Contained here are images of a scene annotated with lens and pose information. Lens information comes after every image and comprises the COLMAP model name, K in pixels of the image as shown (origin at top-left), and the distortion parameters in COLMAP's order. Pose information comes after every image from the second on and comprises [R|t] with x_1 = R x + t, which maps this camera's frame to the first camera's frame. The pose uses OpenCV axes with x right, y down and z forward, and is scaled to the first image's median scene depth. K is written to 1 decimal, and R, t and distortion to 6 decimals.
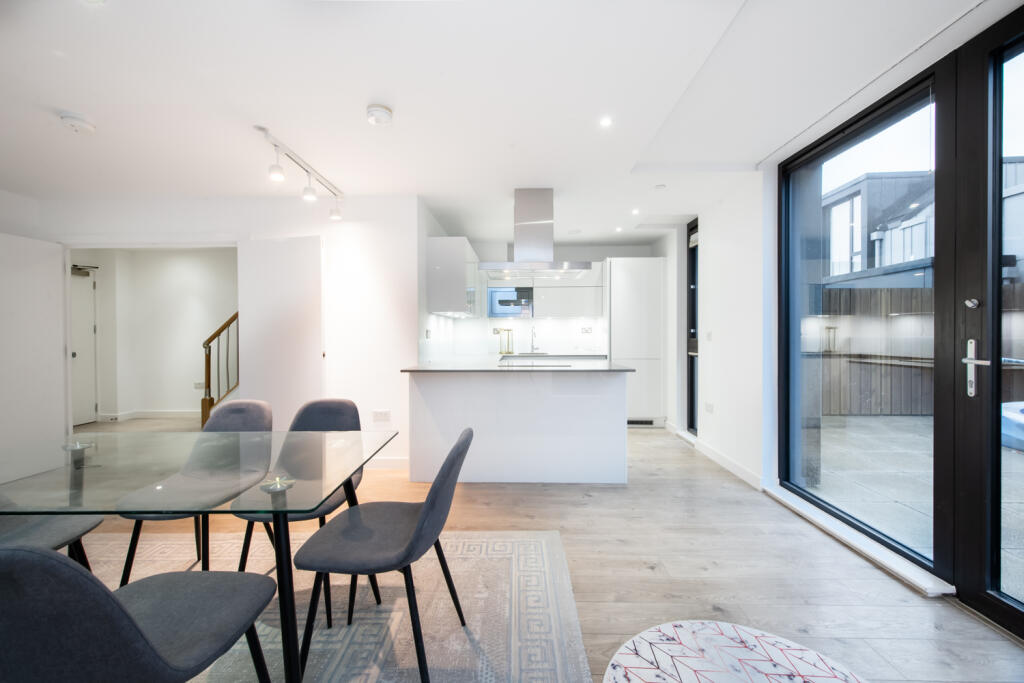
lens RADIAL K [[404.9, 0, 509.1], [0, 404.9, 338.1], [0, 0, 1]] dist [0.000504, -0.000158]
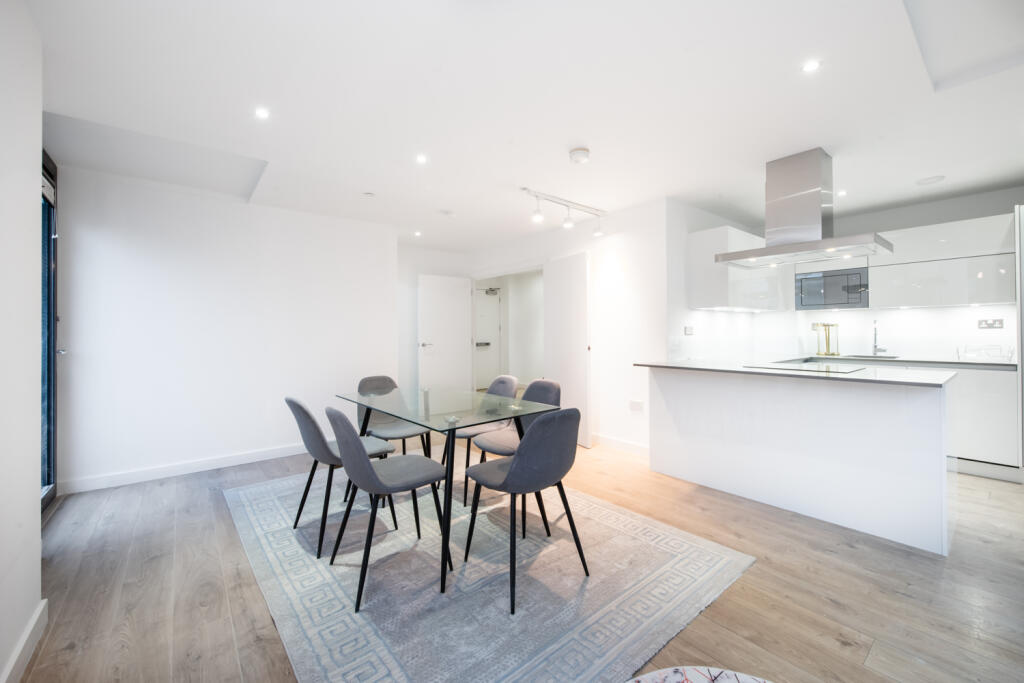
lens RADIAL K [[407.0, 0, 506.8], [0, 407.0, 329.4], [0, 0, 1]] dist [0.001115, -0.000680]
pose [[0.644472, -0.004452, -0.764615, 0.369150], [-0.004831, 0.999939, -0.009894, -0.002043], [0.764612, 0.010070, 0.644412, 0.021310]]
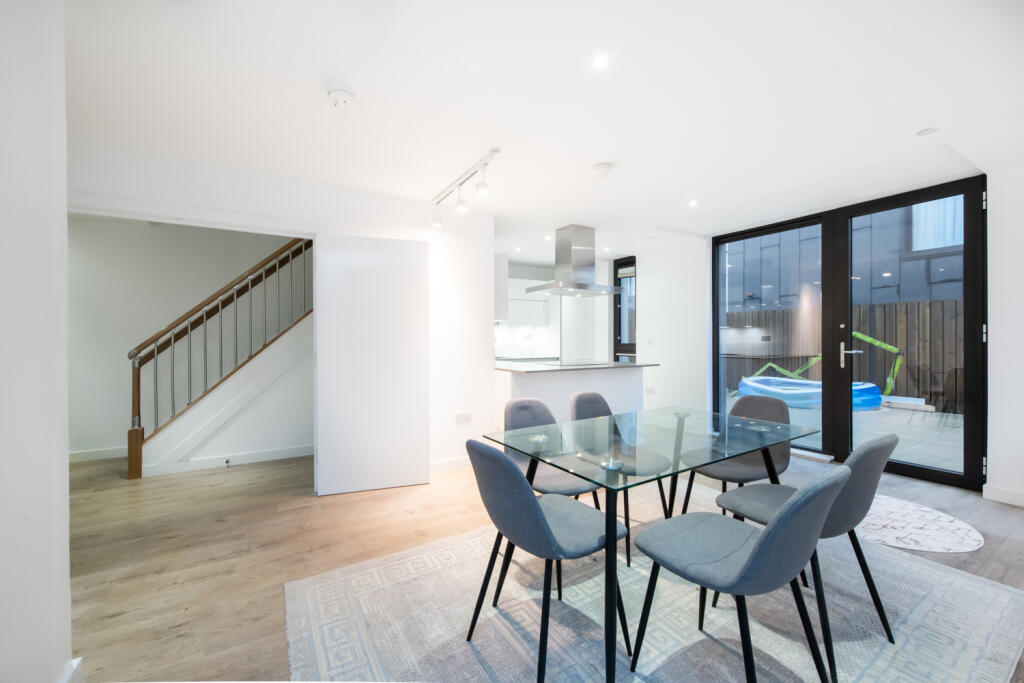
lens RADIAL K [[404.9, 0, 509.1], [0, 404.9, 338.1], [0, 0, 1]] dist [0.000504, -0.000158]
pose [[0.843565, 0.003280, 0.537018, -0.951183], [0.005815, 0.999867, -0.015241, 0.003096], [-0.536996, 0.015980, 0.843433, 0.057236]]
